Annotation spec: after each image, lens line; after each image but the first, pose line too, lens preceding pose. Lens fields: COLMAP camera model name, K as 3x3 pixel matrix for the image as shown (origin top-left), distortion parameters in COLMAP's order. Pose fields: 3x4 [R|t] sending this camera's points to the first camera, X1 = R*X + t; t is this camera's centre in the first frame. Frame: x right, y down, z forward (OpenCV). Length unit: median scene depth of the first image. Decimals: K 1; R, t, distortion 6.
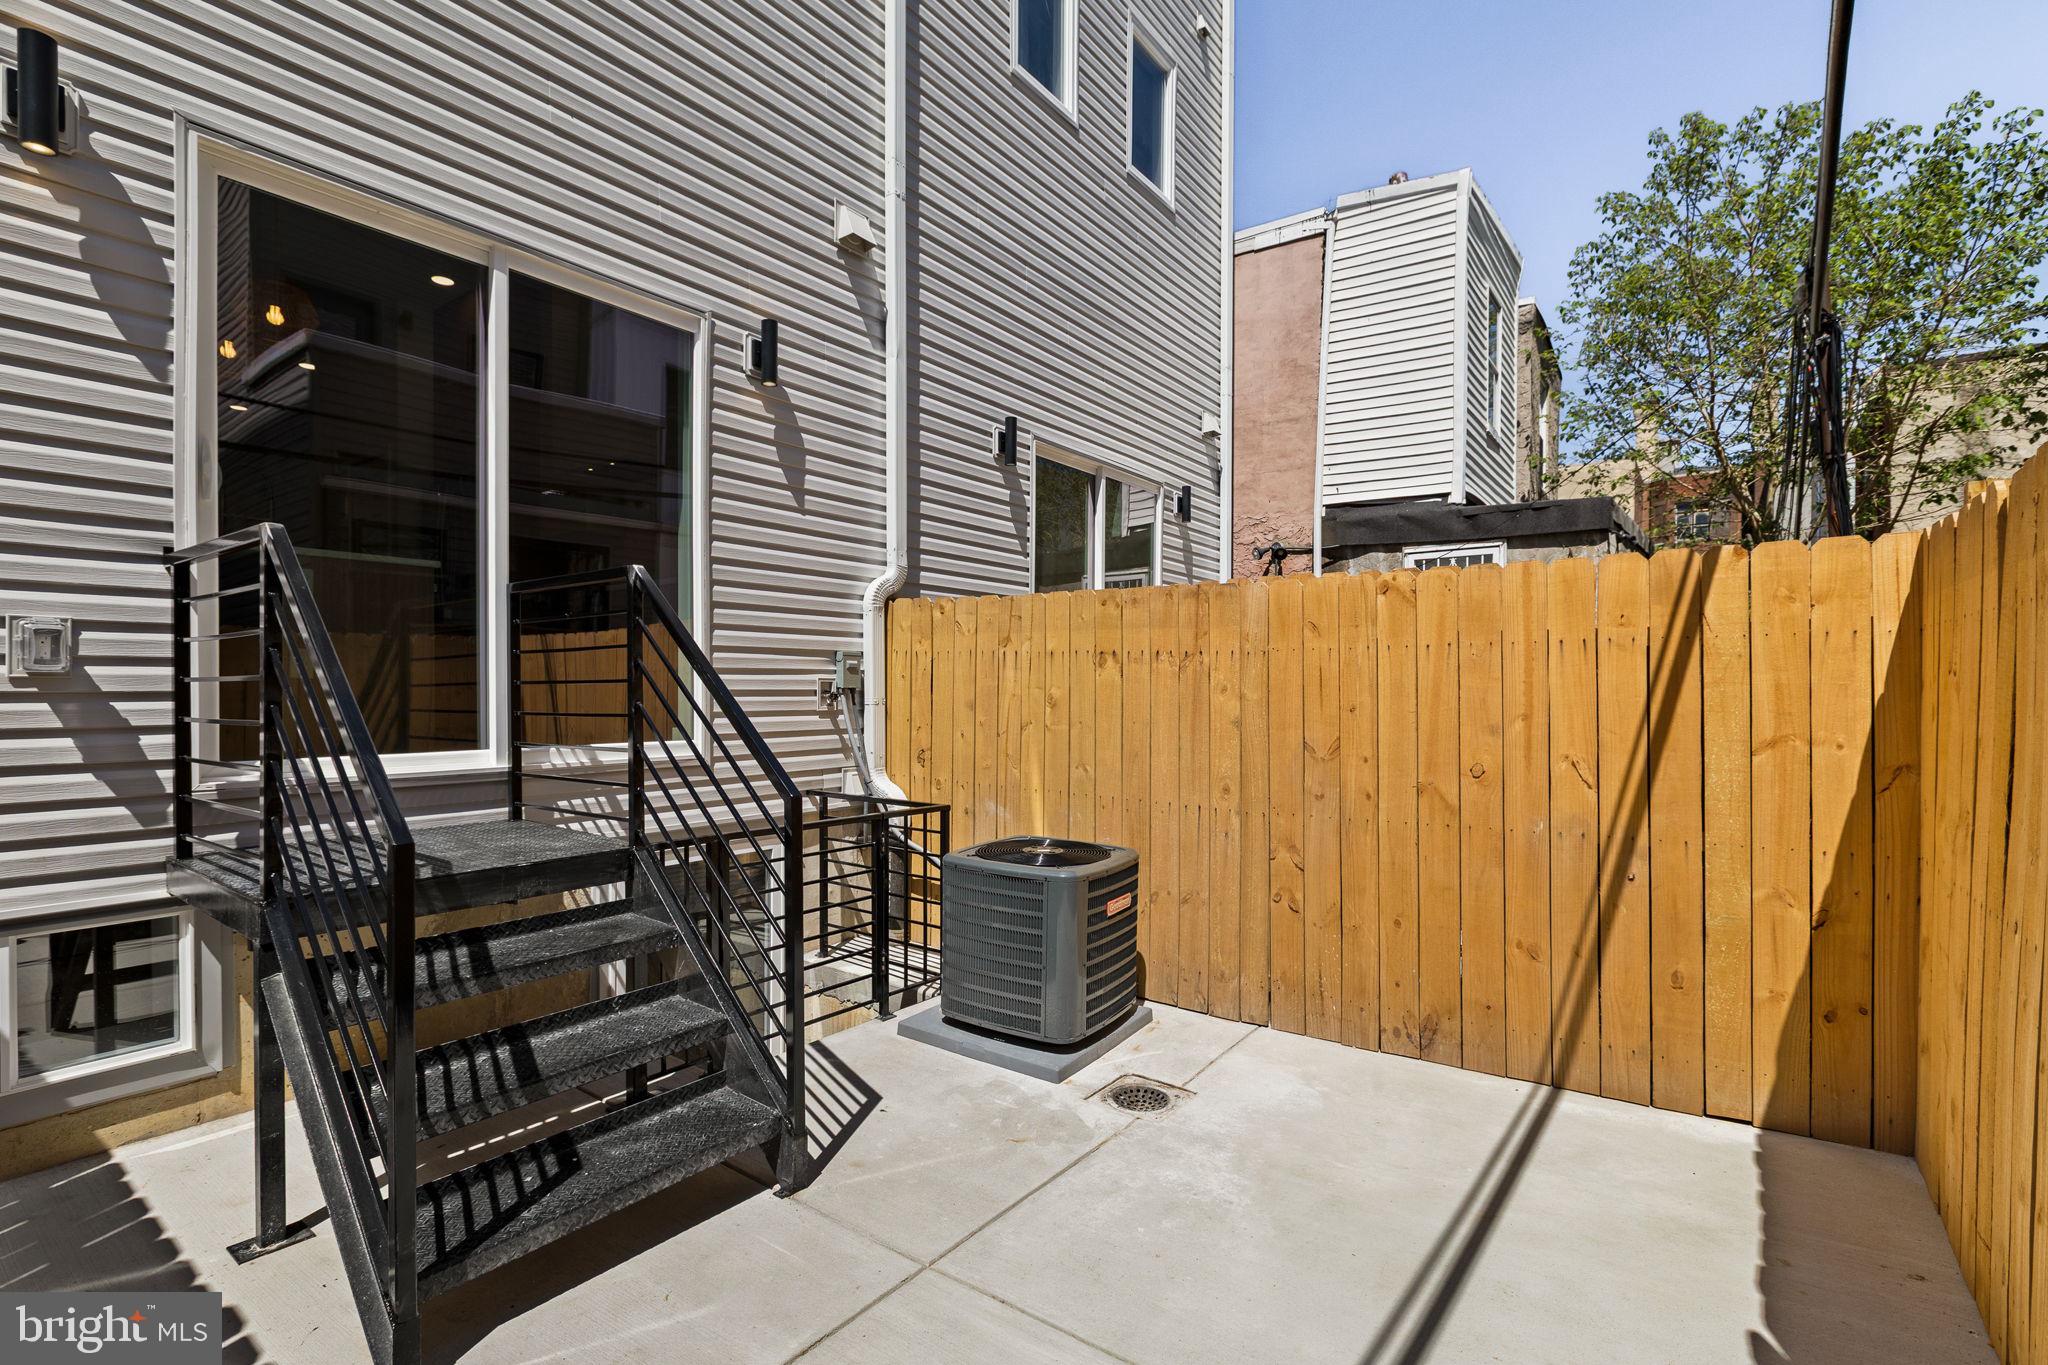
lens RADIAL K [[941.6, 0, 1022.7], [0, 941.6, 696.1], [0, 0, 1]] dist [-0.005326, 0.001441]
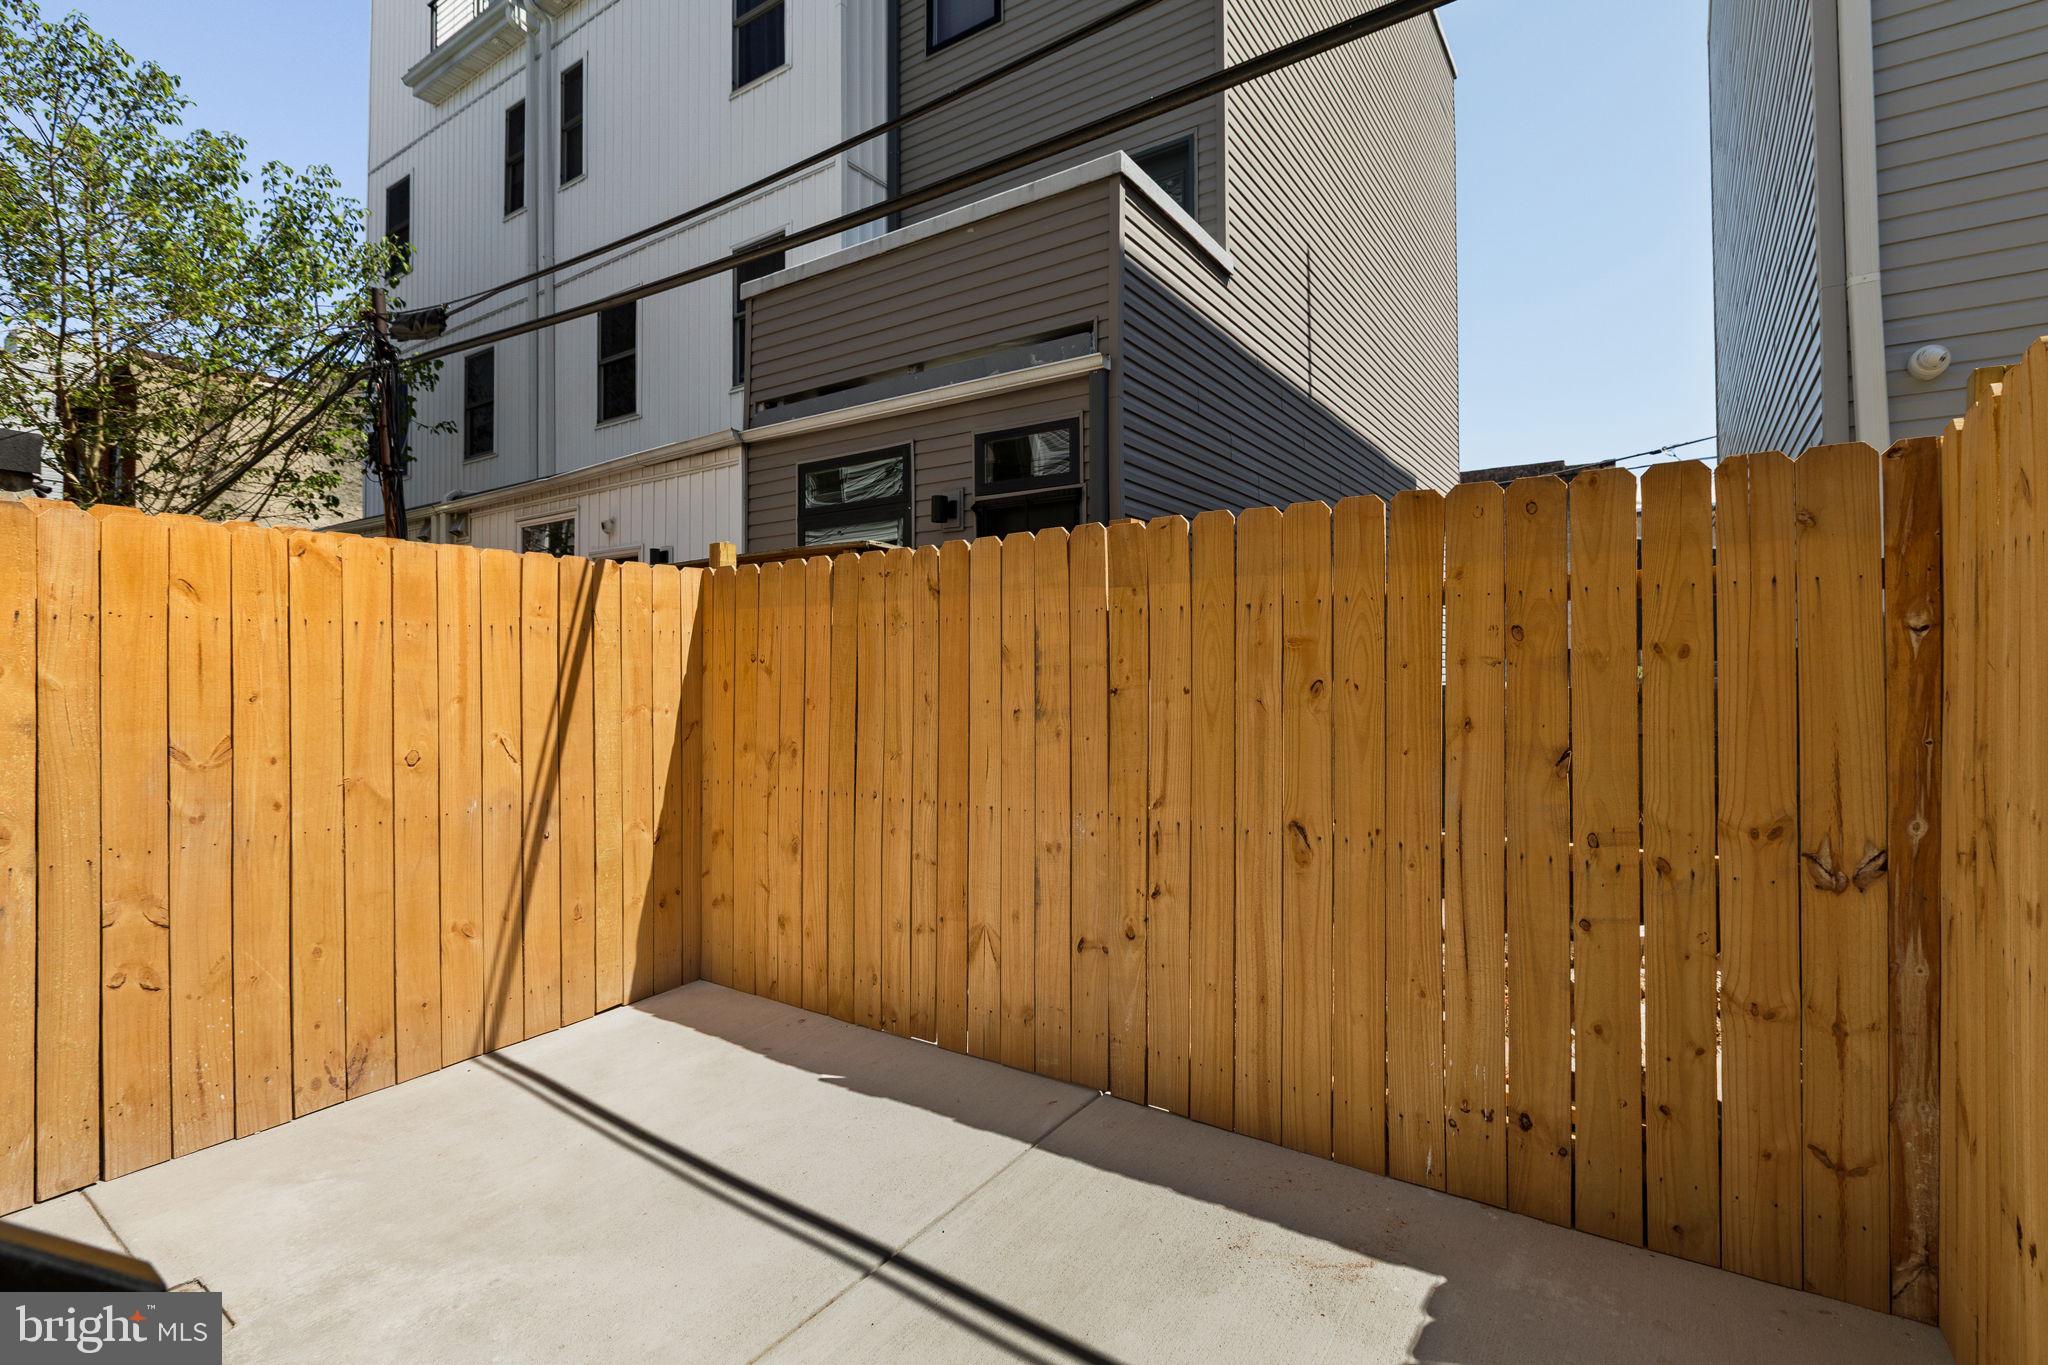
lens RADIAL K [[941.6, 0, 1019.8], [0, 941.6, 668.2], [0, 0, 1]] dist [-0.005326, 0.001441]
pose [[-0.022818, 0.006147, 0.999721, -0.489952], [0.015186, 0.999868, -0.005801, 0.003749], [-0.999624, 0.015049, -0.022908, 0.423889]]
